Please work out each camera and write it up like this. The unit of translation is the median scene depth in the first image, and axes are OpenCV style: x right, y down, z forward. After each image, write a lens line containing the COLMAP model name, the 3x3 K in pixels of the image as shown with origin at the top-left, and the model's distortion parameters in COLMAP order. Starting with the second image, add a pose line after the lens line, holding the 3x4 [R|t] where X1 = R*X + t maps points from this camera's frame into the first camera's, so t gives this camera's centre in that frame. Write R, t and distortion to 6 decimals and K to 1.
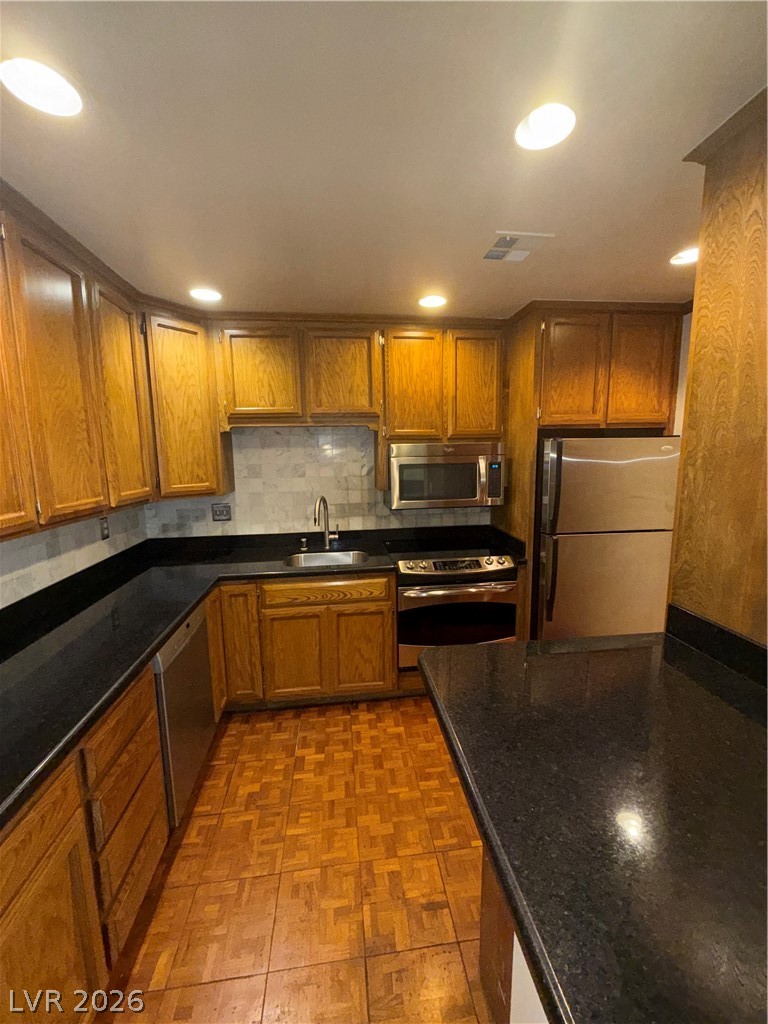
lens RADIAL K [[407.7, 0, 383.8], [0, 407.7, 509.4], [0, 0, 1]] dist [-0.000207, 0.000167]
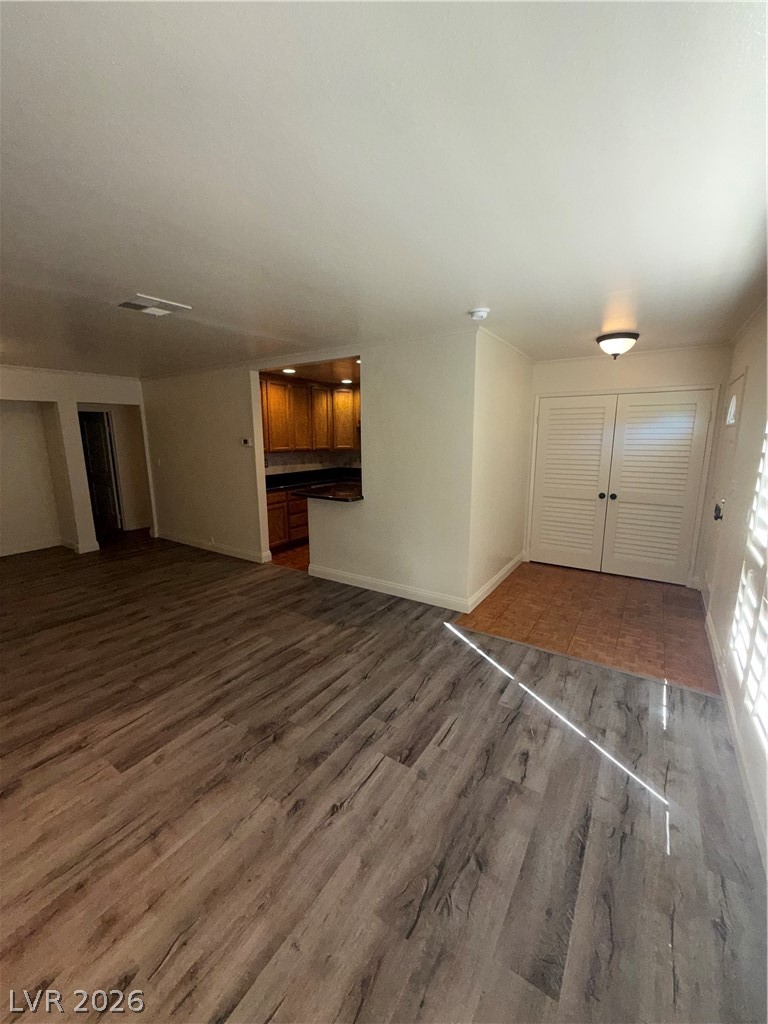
lens RADIAL K [[407.7, 0, 383.7], [0, 407.7, 508.9], [0, 0, 1]] dist [-0.000207, 0.000167]
pose [[0.763055, 0.126322, -0.633869, 1.542512], [-0.099819, 0.991981, 0.077527, 0.121307], [0.638579, 0.004115, 0.769545, -0.974043]]
